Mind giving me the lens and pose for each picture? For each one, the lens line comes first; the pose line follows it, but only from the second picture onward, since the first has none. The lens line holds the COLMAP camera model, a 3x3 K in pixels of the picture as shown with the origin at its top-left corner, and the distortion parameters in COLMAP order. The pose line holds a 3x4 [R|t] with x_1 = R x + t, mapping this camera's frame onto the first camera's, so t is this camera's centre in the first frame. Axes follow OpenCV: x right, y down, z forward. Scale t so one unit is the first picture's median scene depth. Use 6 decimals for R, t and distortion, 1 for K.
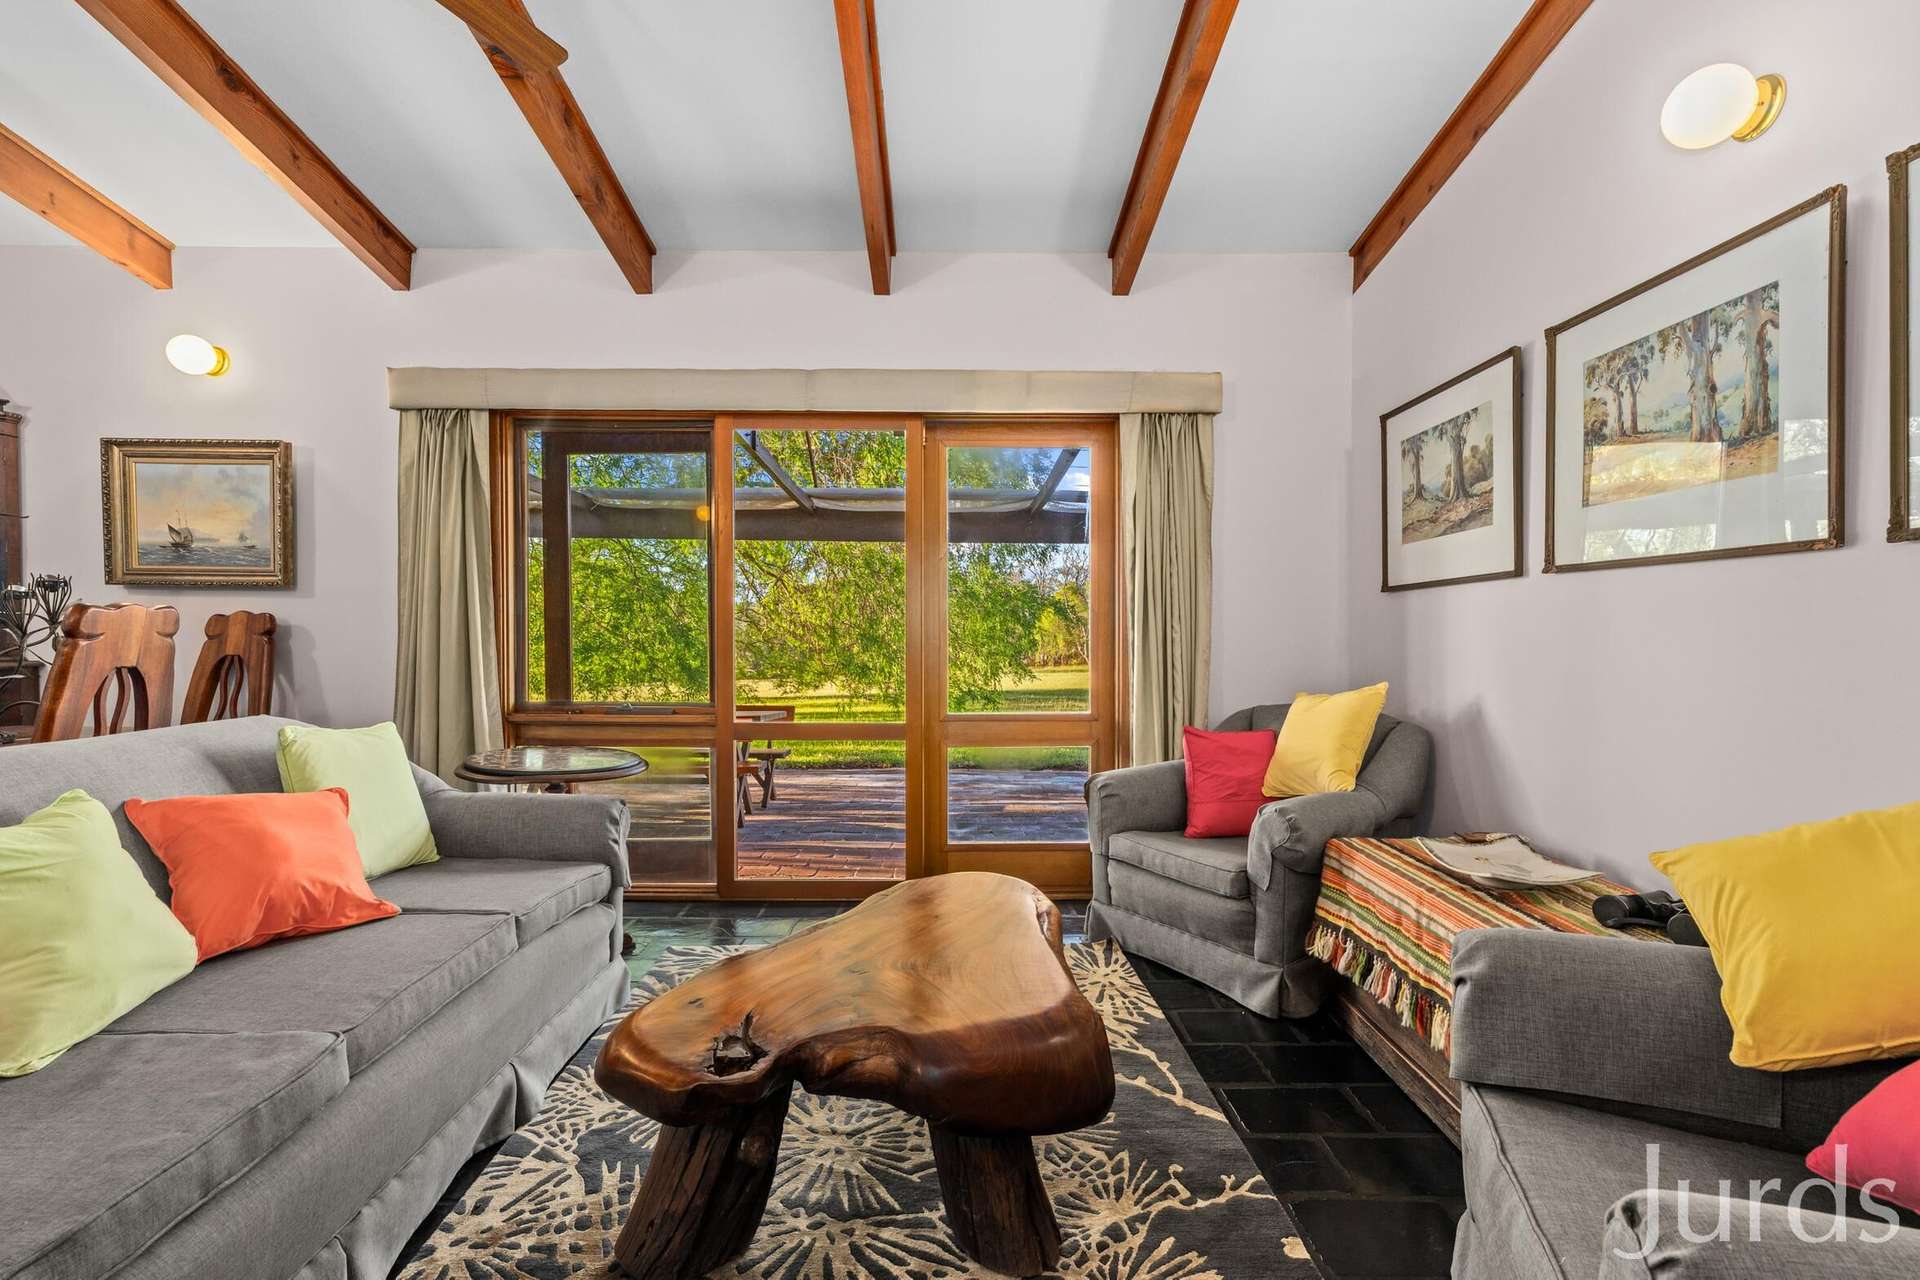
lens RADIAL K [[865.2, 0, 961.5], [0, 865.2, 640.6], [0, 0, 1]] dist [-0.003130, 0.000006]
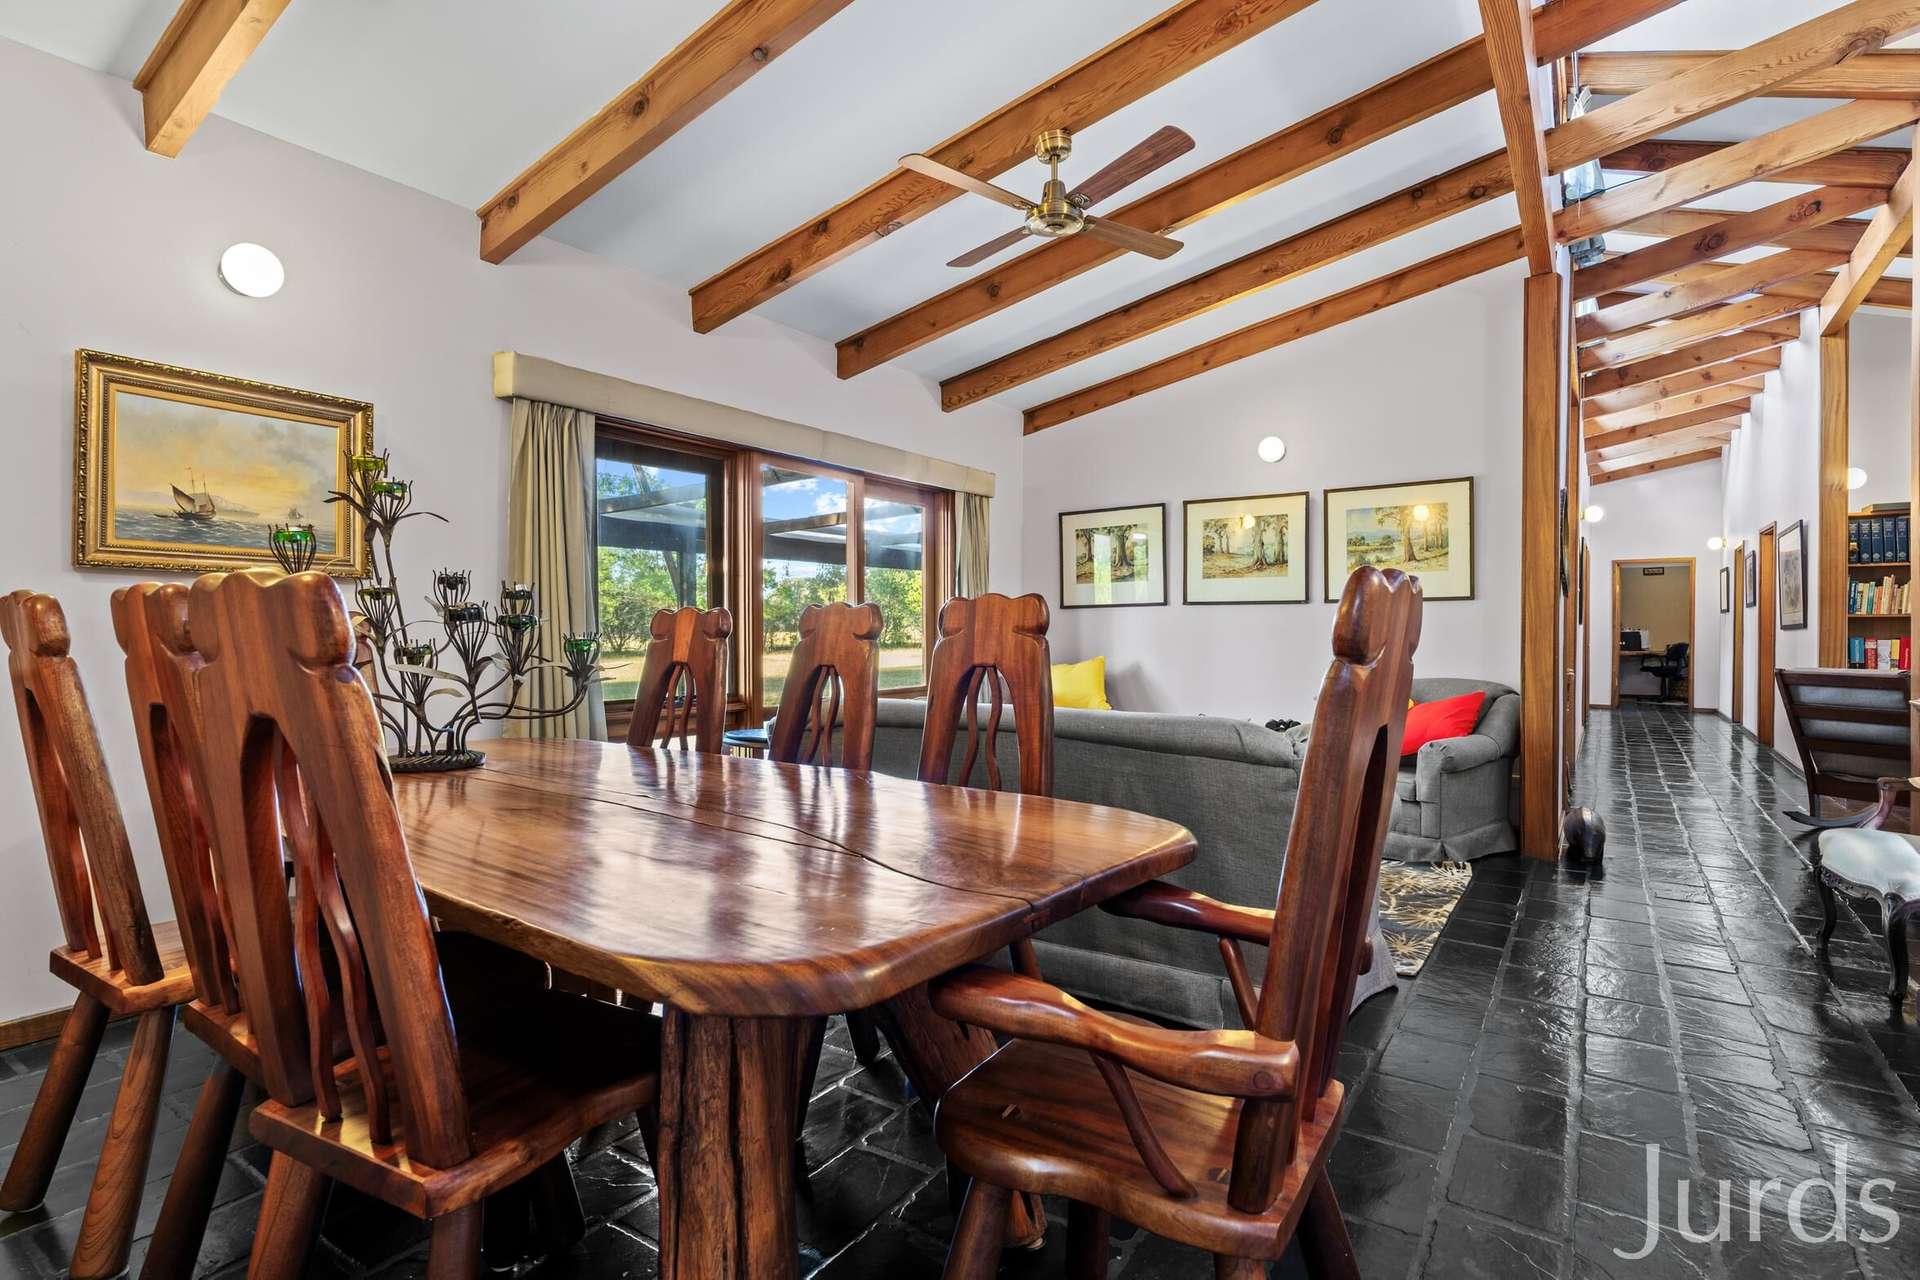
lens RADIAL K [[936.7, 0, 960.8], [0, 936.7, 639.3], [0, 0, 1]] dist [0.000963, -0.000030]
pose [[0.576520, -0.011803, 0.816998, -1.186865], [0.012104, 0.999909, 0.005904, -0.003815], [-0.816994, 0.006486, 0.576610, 0.017463]]
